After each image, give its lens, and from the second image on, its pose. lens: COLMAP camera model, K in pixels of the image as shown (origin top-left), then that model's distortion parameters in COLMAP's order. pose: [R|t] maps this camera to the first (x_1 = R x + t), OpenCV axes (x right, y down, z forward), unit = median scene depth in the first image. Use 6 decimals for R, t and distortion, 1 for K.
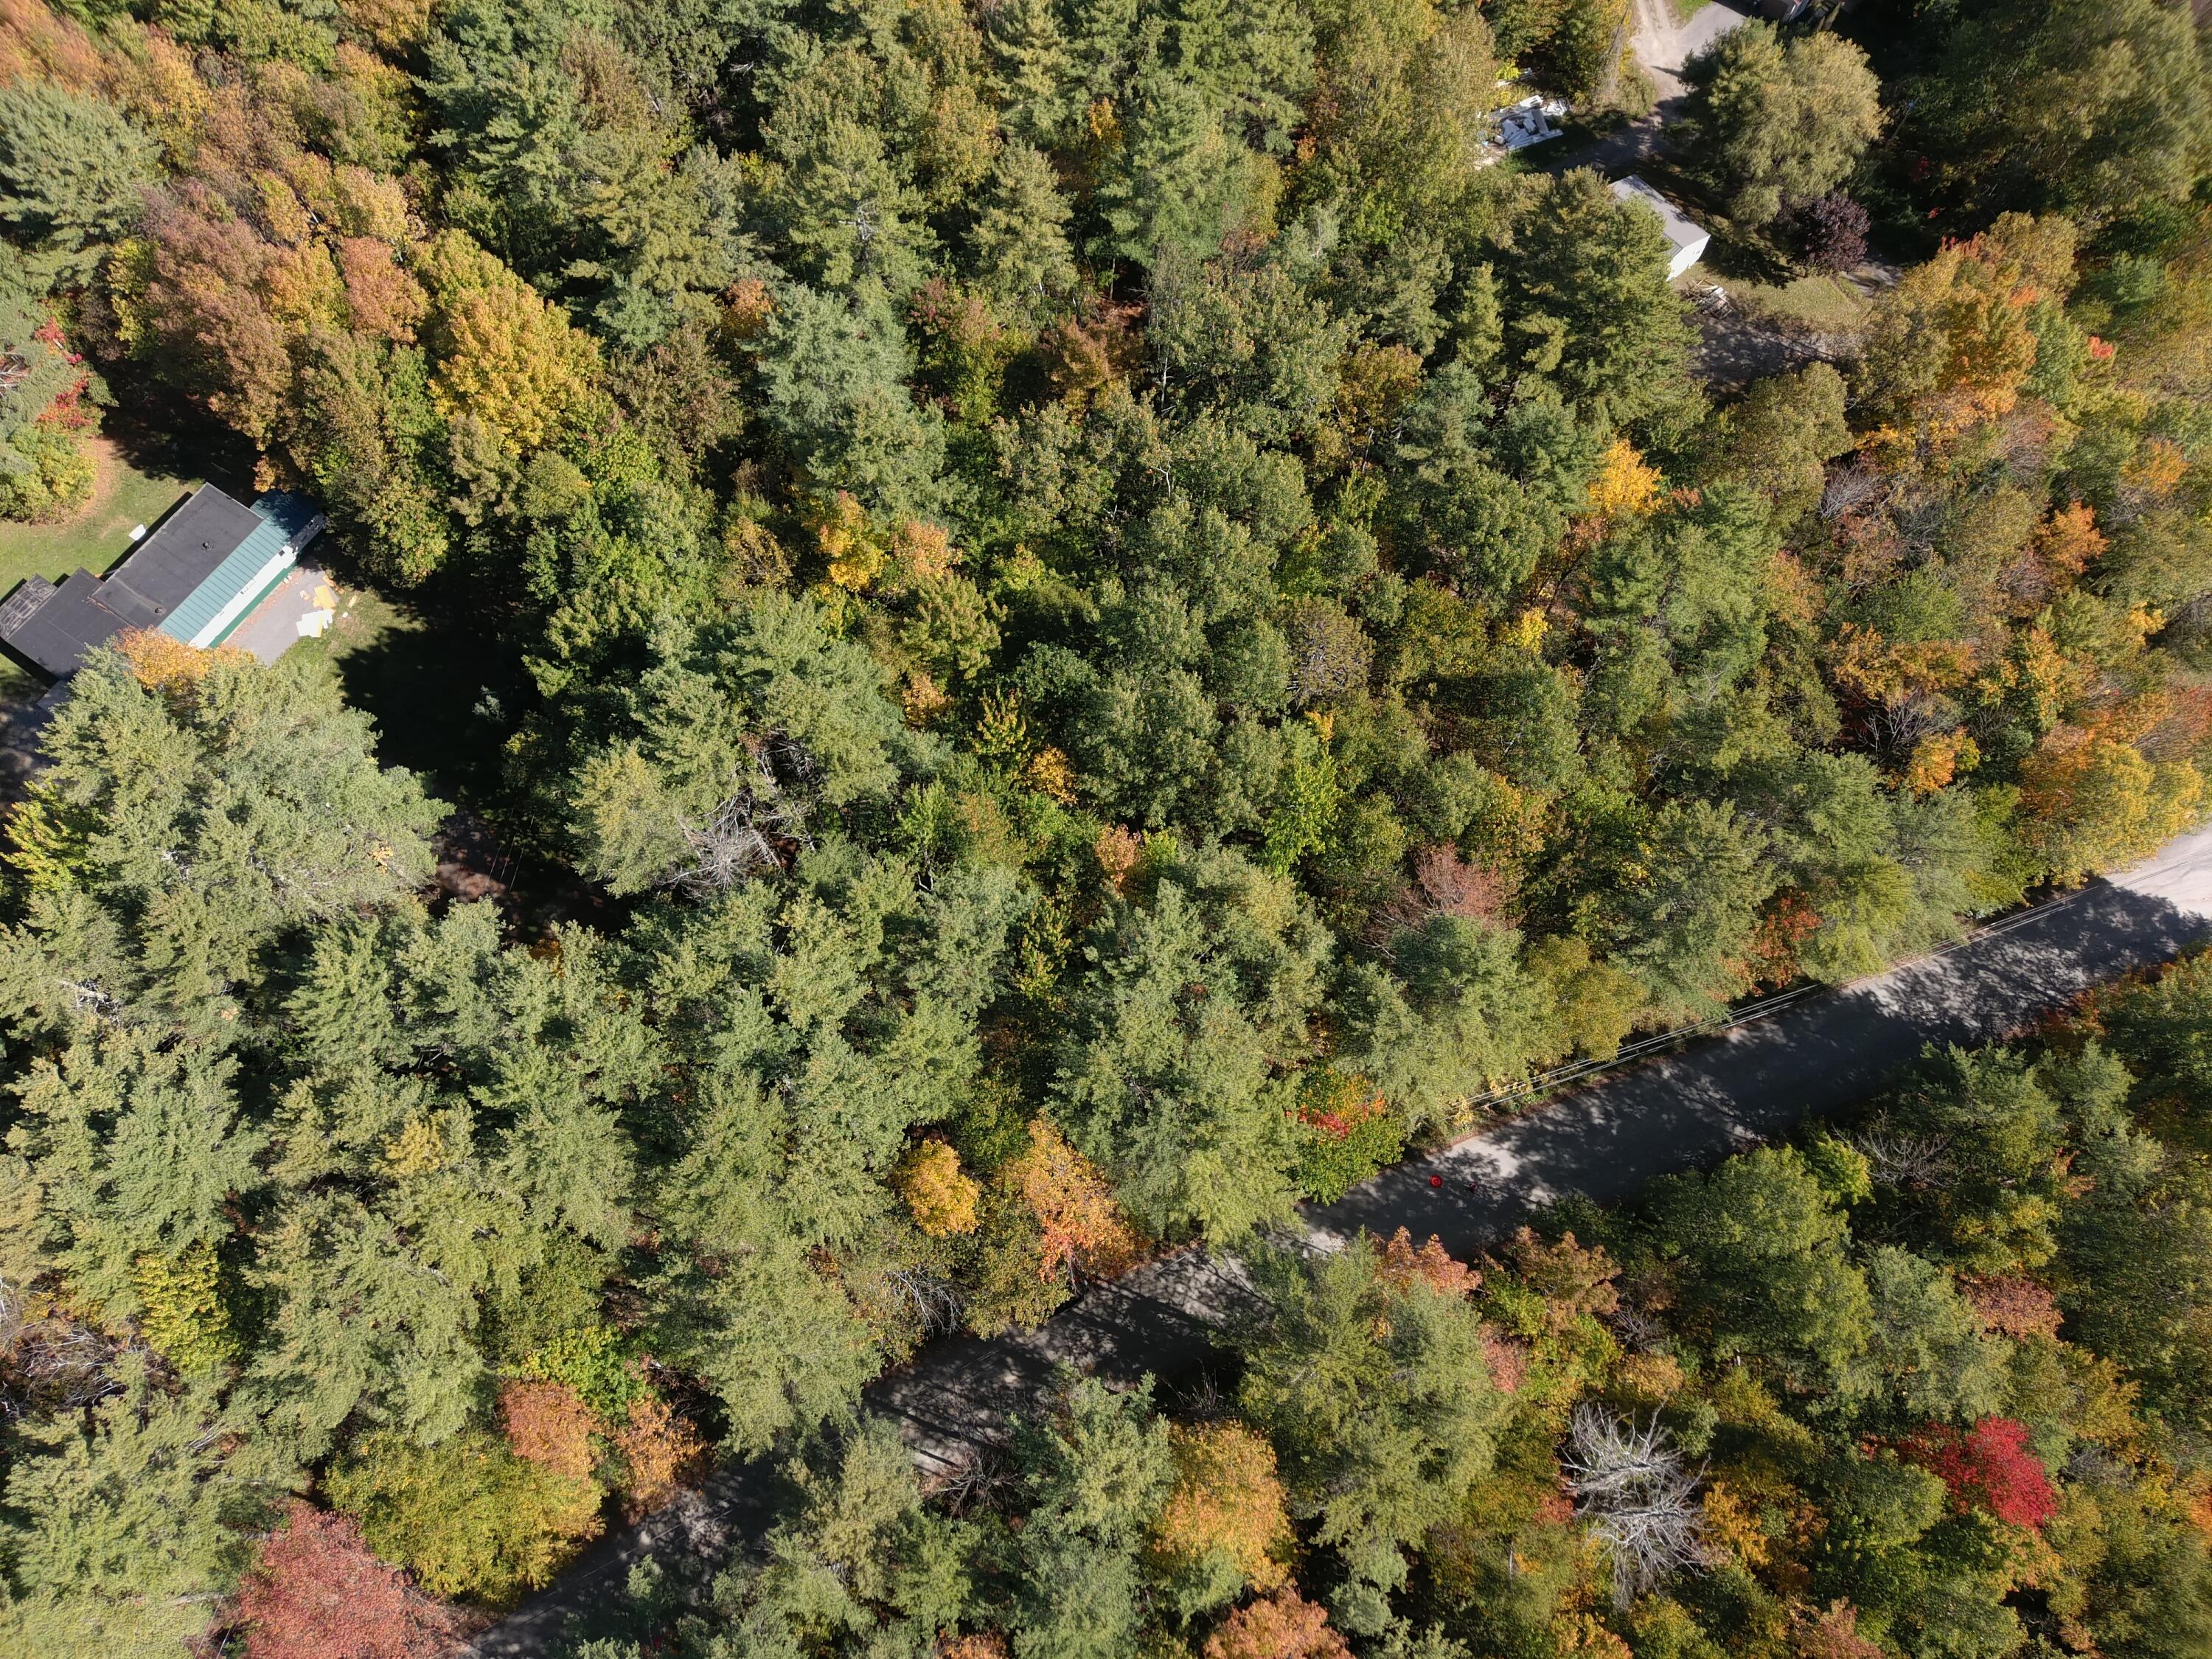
lens RADIAL K [[1660.1, 0, 1125.7], [0, 1660.1, 835.4], [0, 0, 1]] dist [0.058343, -0.068602]
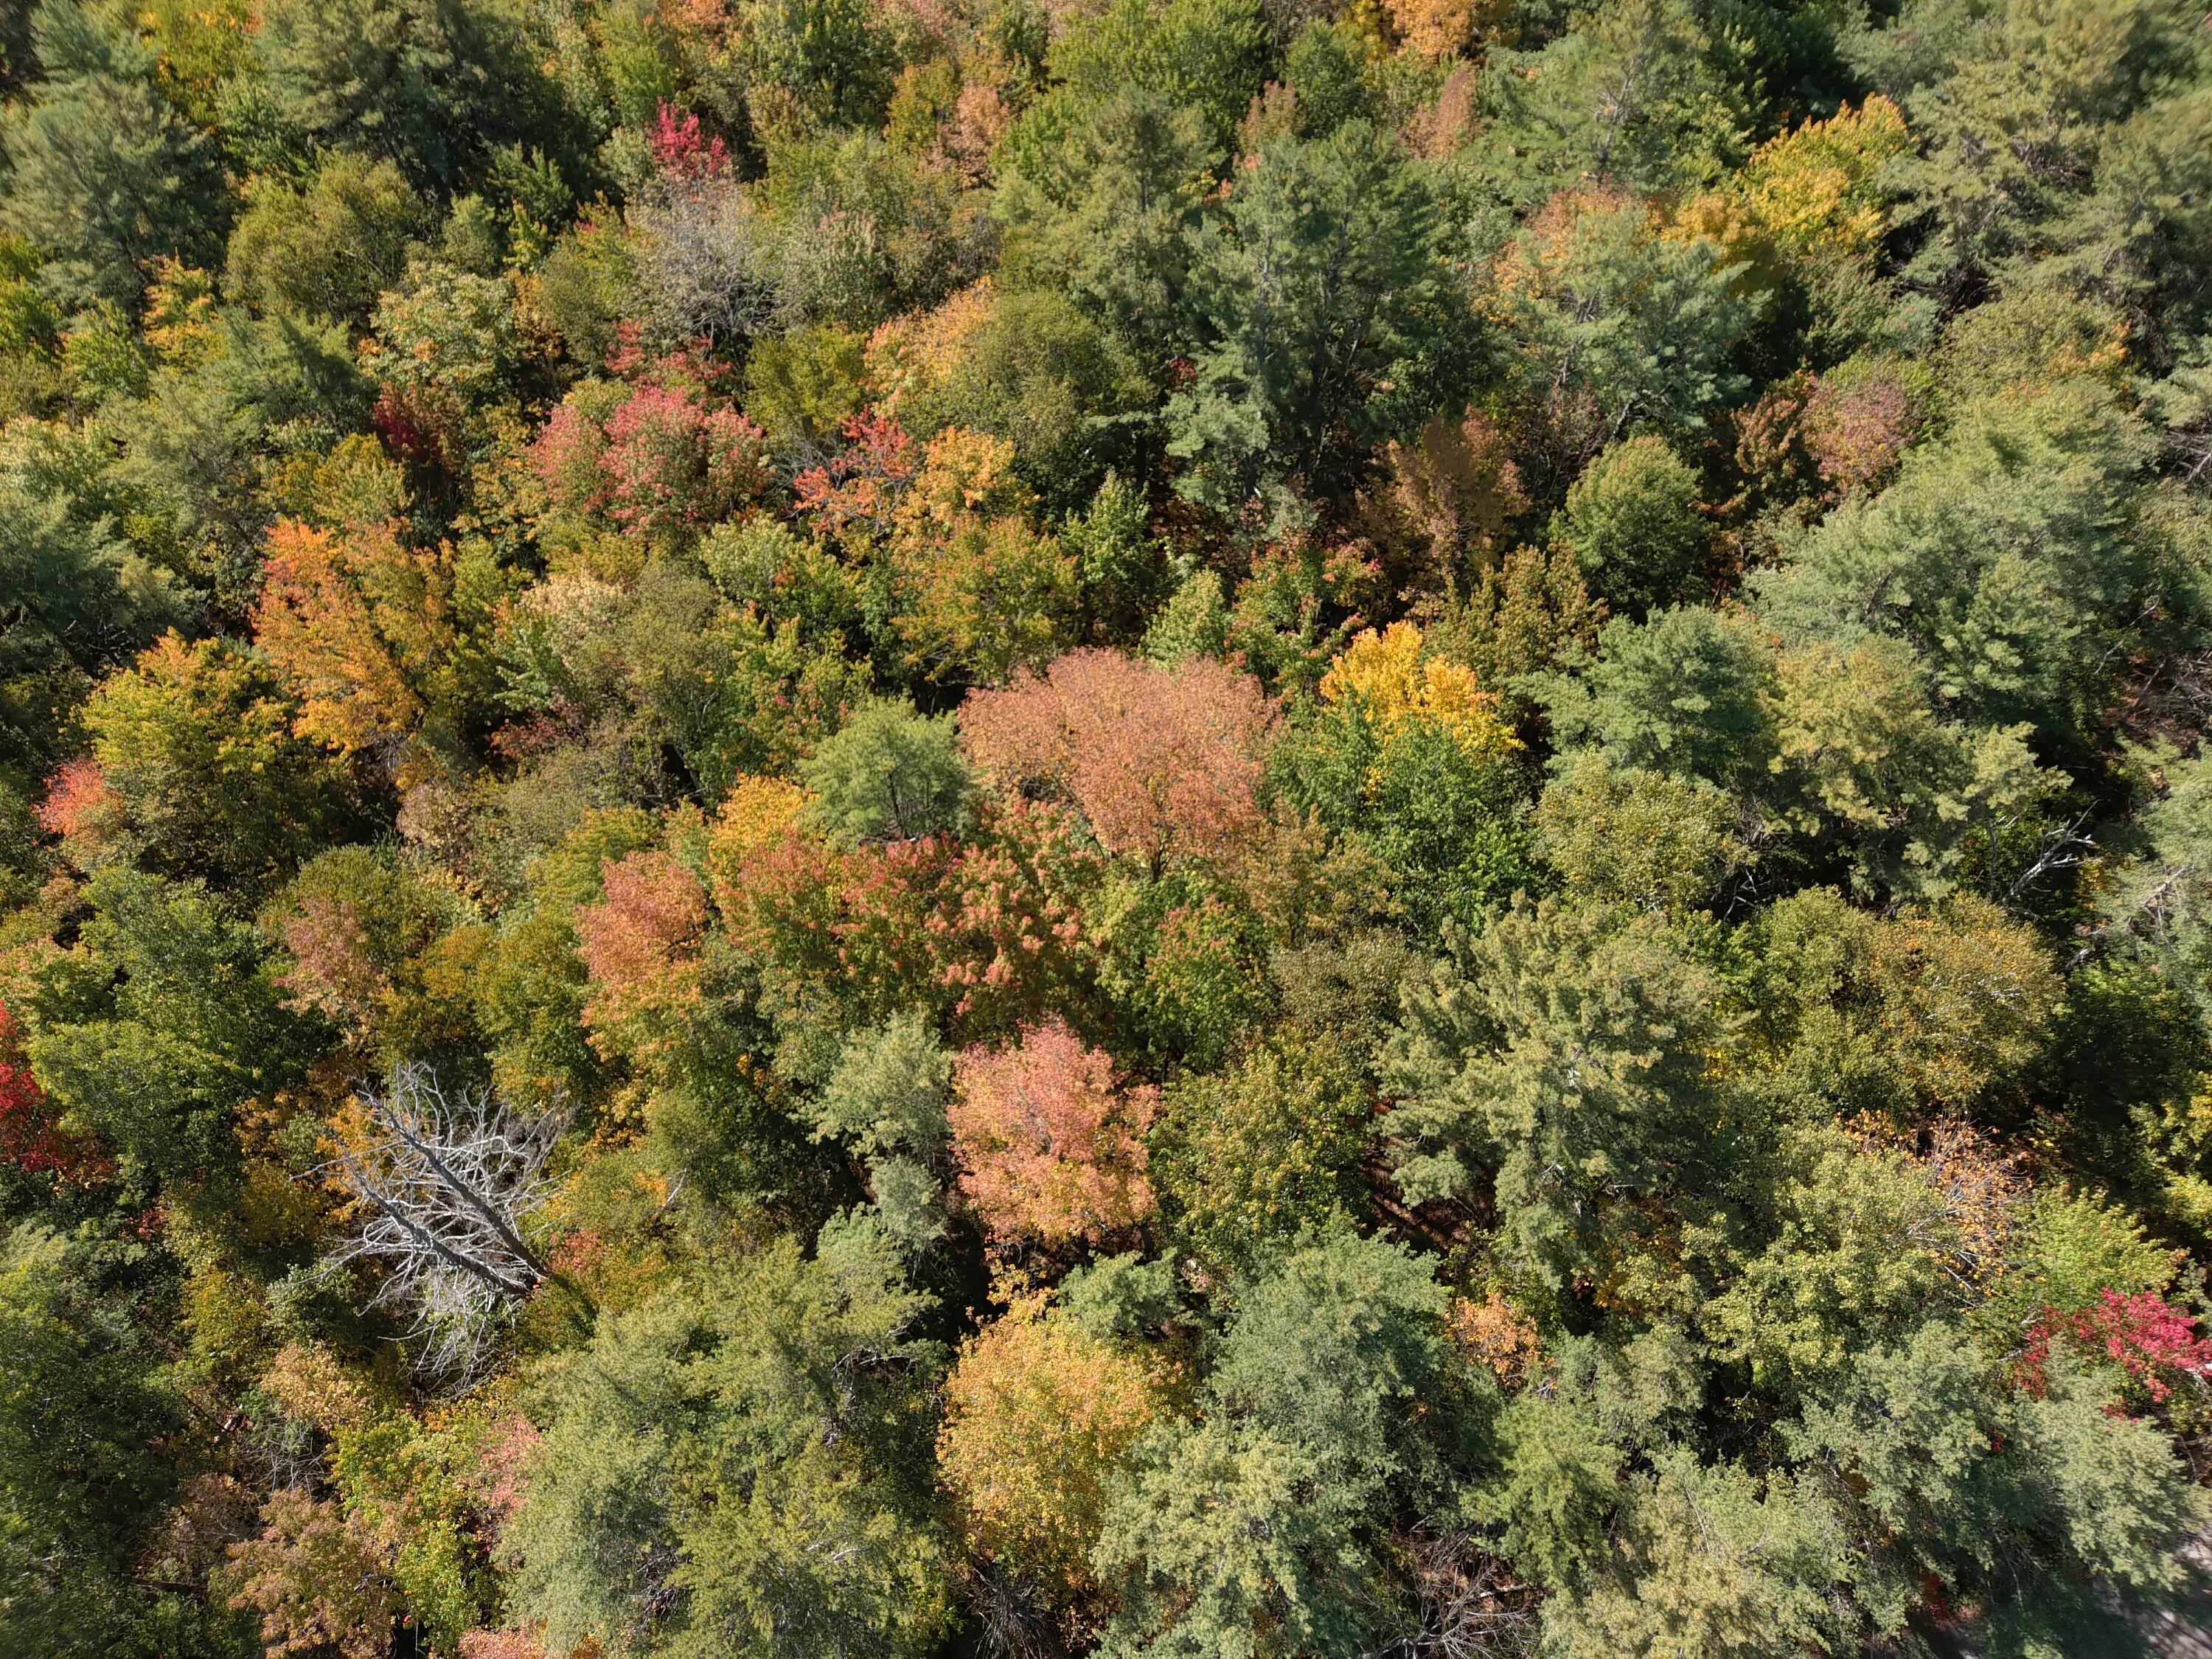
lens RADIAL K [[1660.1, 0, 1106.5], [0, 1660.1, 817.8], [0, 0, 1]] dist [0.058343, -0.068602]
pose [[-0.938296, -0.299387, 0.173113, -0.001638], [0.318722, -0.554318, 0.768861, 0.058779], [-0.134227, 0.776594, 0.615536, 0.432530]]
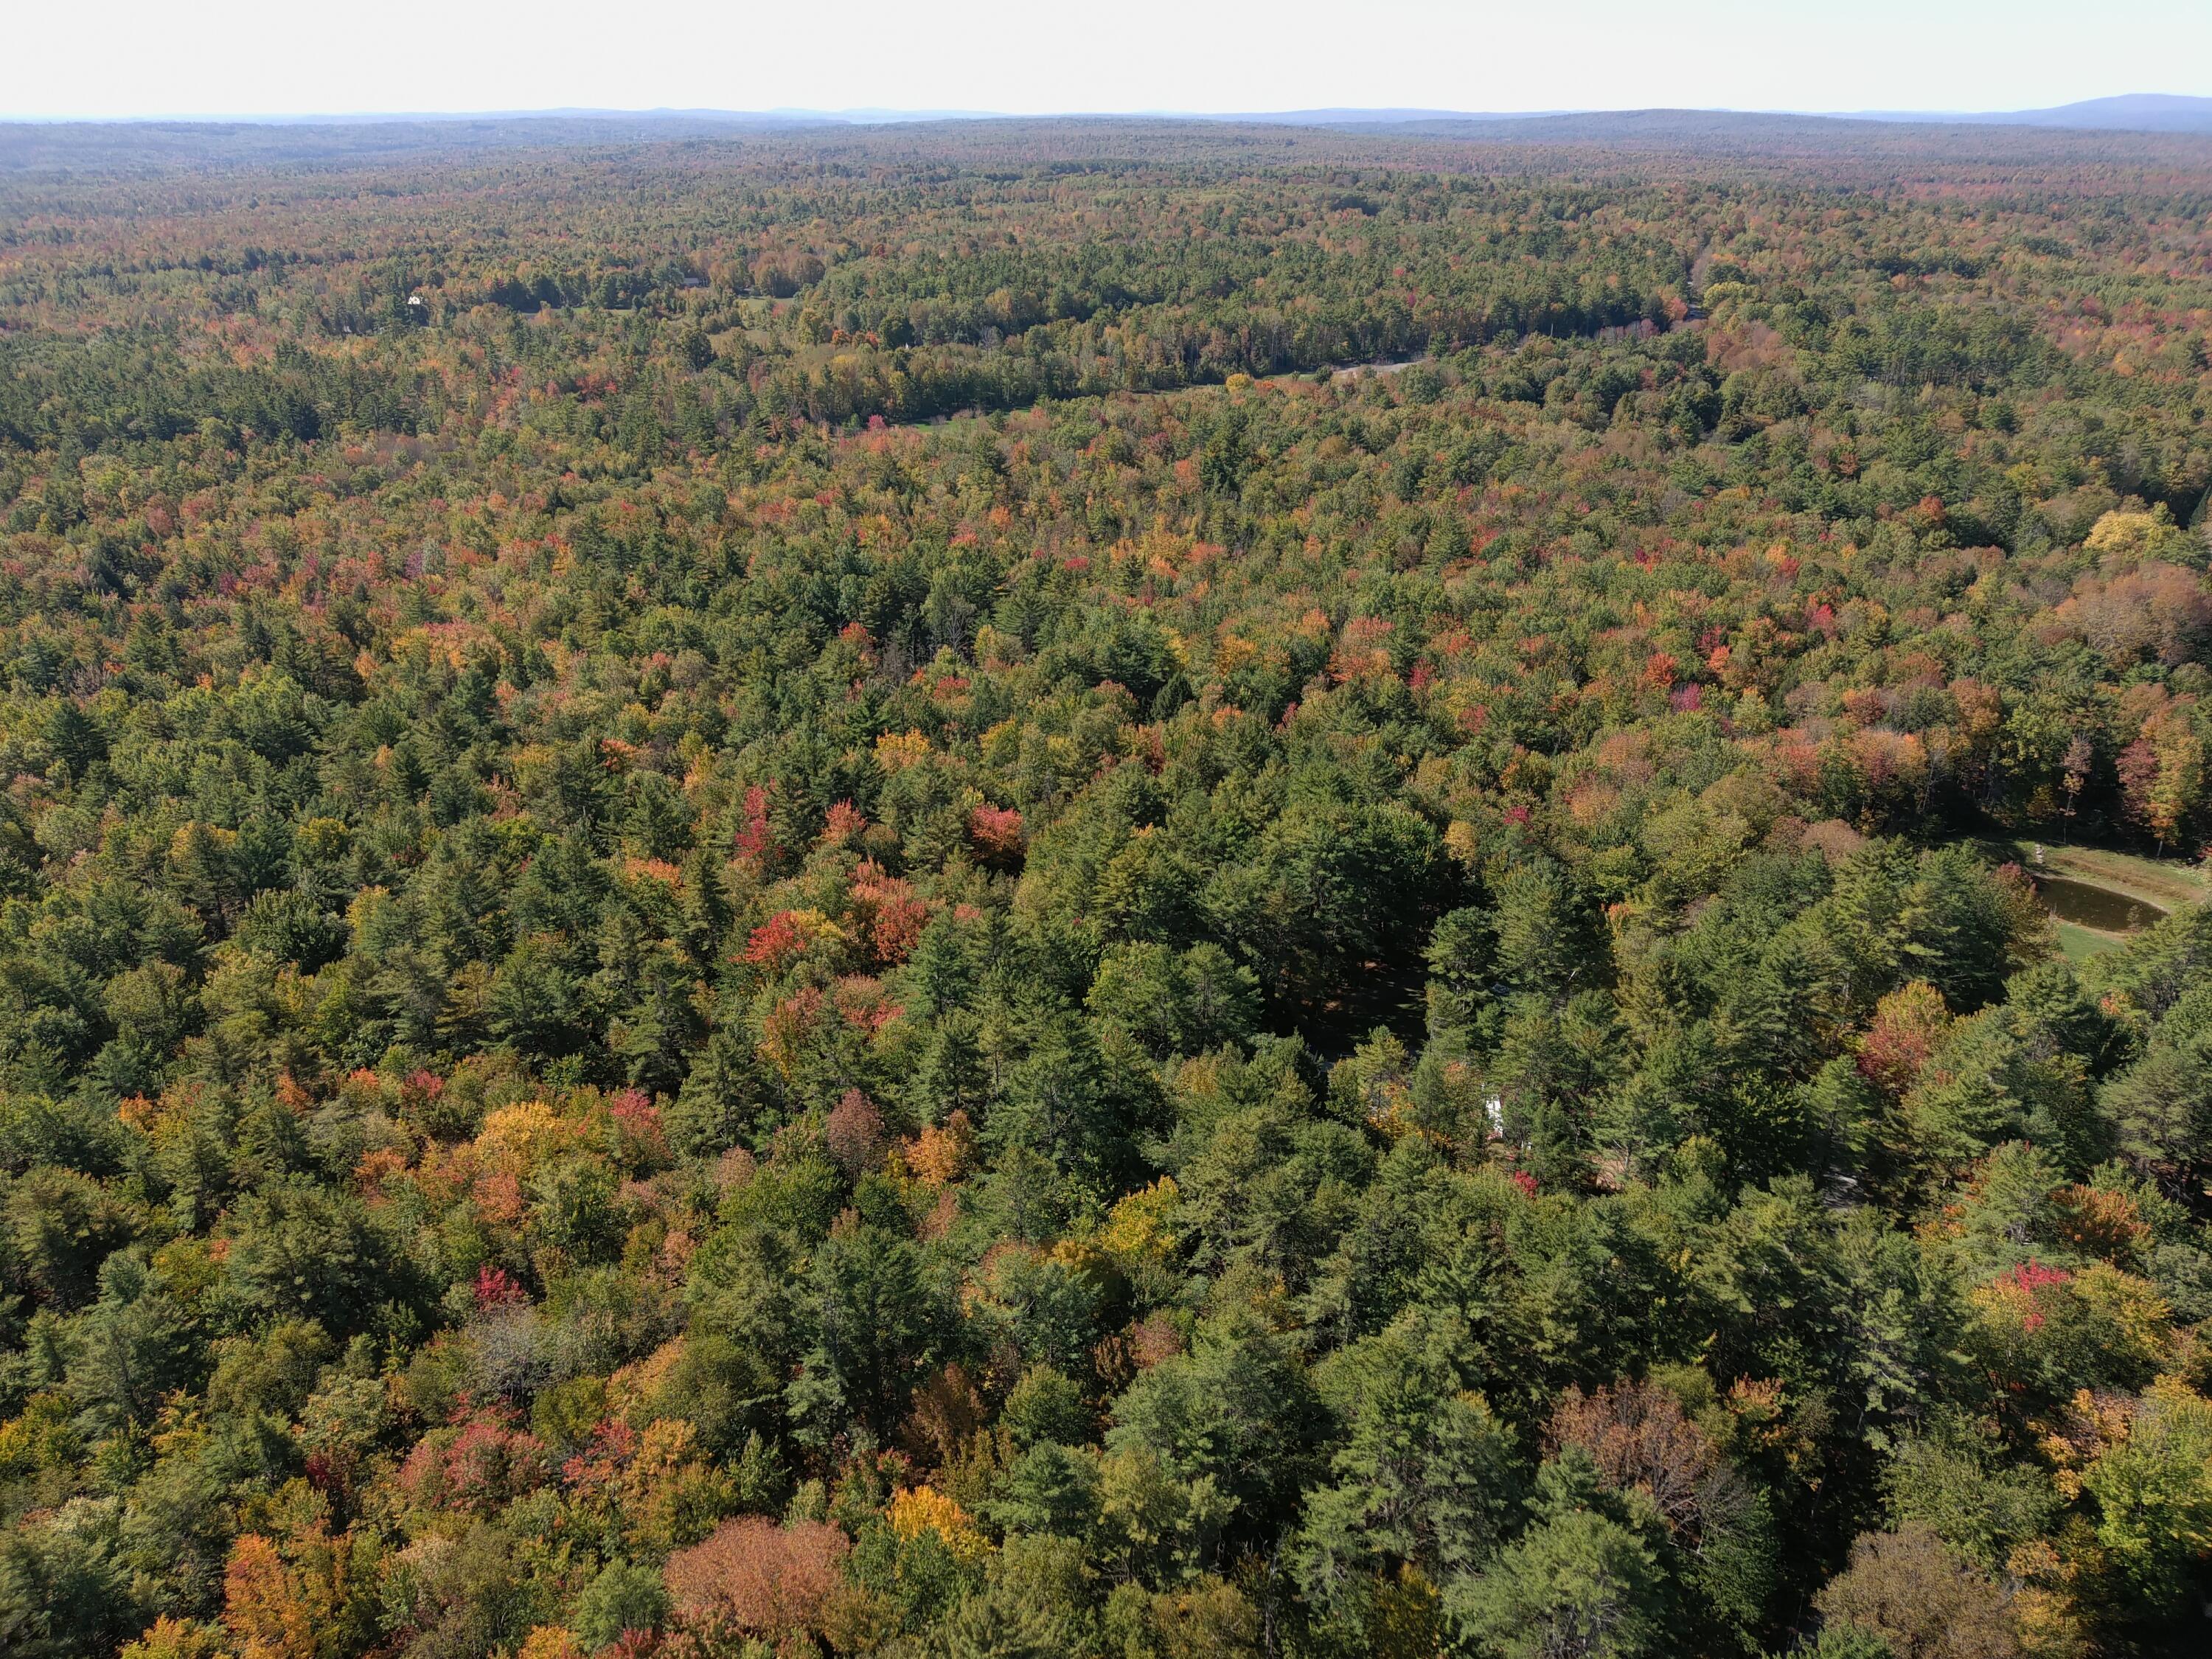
lens RADIAL K [[1660.1, 0, 1100.4], [0, 1660.1, 814.8], [0, 0, 1]] dist [0.058343, -0.068602]
pose [[-0.987619, -0.063424, 0.143482, -0.272527], [0.144700, -0.015023, 0.989361, -0.573828], [-0.060593, 0.997874, 0.024015, 0.228432]]
